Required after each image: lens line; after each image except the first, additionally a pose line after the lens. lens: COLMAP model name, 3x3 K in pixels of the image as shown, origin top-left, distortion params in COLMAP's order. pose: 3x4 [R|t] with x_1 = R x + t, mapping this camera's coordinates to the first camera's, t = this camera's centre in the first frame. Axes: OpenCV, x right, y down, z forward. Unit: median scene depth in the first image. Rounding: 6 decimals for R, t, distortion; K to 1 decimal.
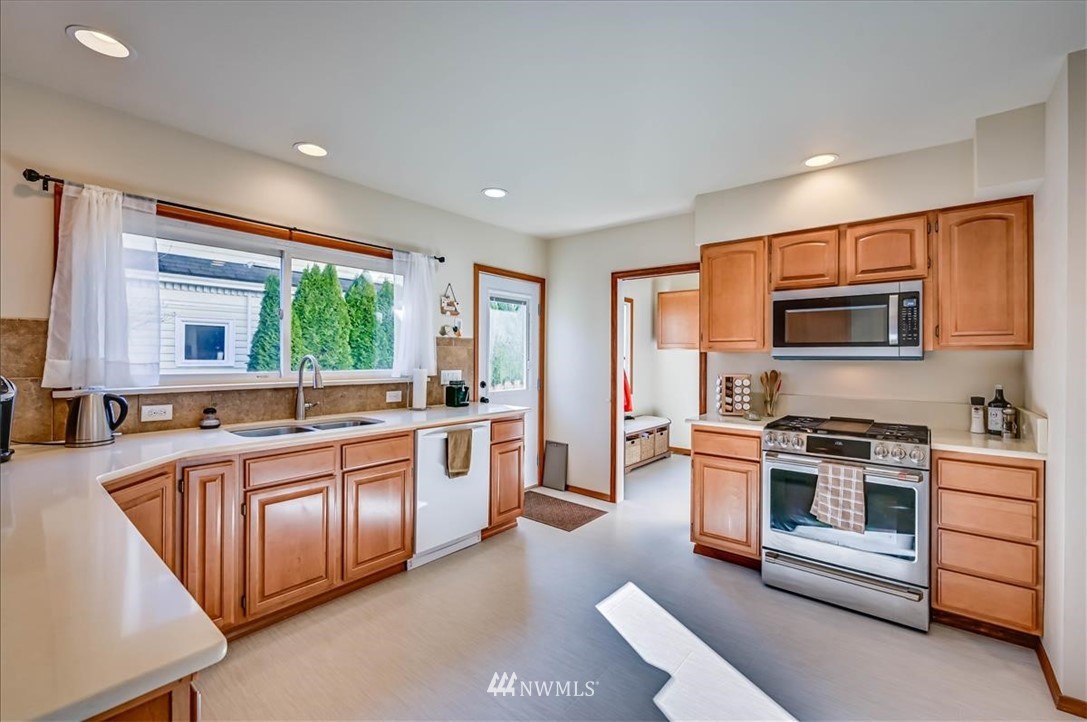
lens RADIAL K [[474.4, 0, 541.8], [0, 474.4, 355.5], [0, 0, 1]] dist [0.001175, 0.000059]
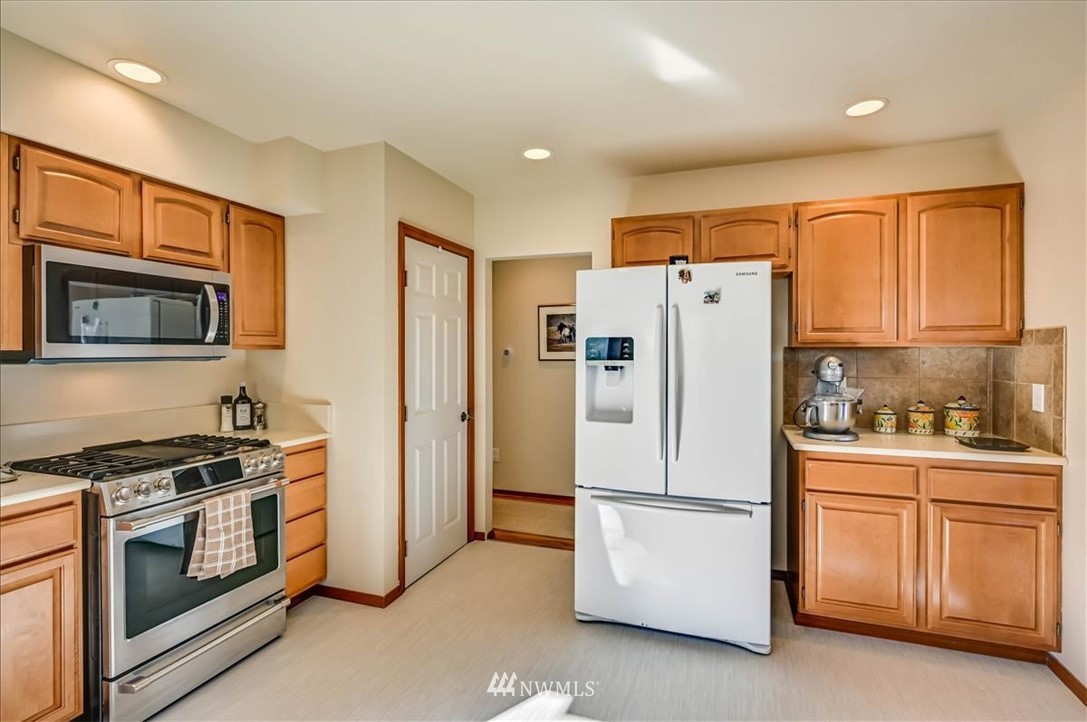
lens RADIAL K [[508.6, 0, 561.3], [0, 508.6, 358.8], [0, 0, 1]] dist [-0.001618, -0.000370]
pose [[-0.347280, -0.017818, 0.937592, -0.336796], [-0.002087, 0.999832, 0.018228, -0.011955], [-0.937759, 0.004374, -0.347259, 0.720768]]
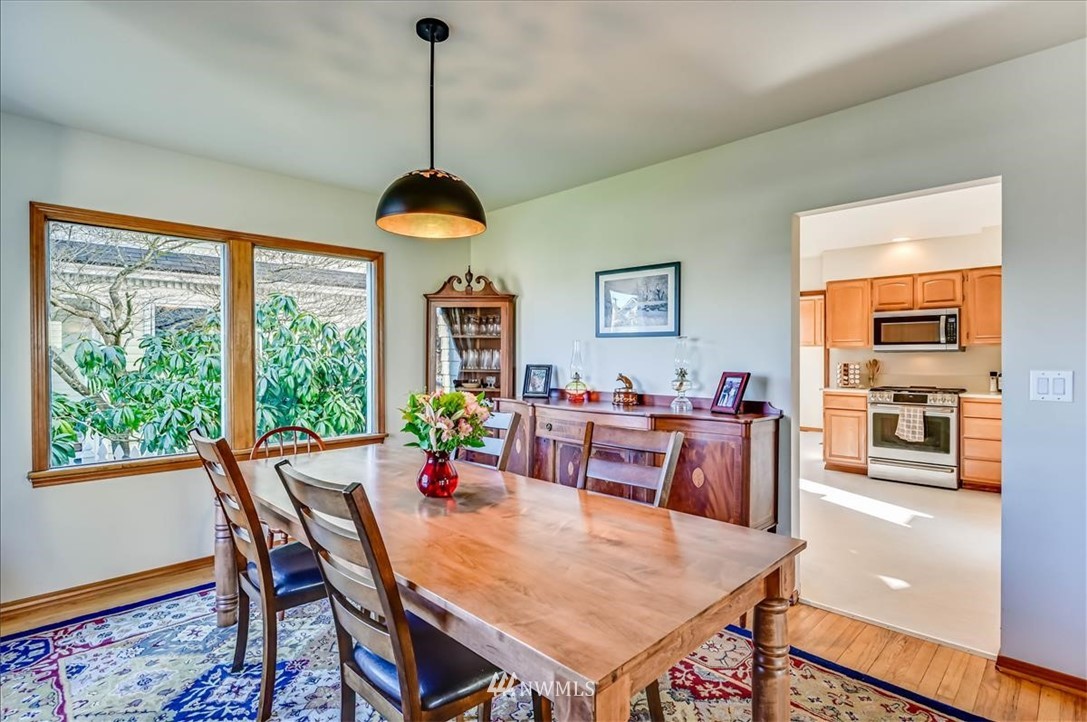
lens RADIAL K [[539.9, 0, 553.3], [0, 539.9, 356.8], [0, 0, 1]] dist [-0.001825, 0.000396]
pose [[0.996128, -0.005807, -0.087727, -0.563343], [0.006016, 0.999980, 0.002125, 0.016758], [0.087712, -0.002645, 0.996142, -1.185282]]
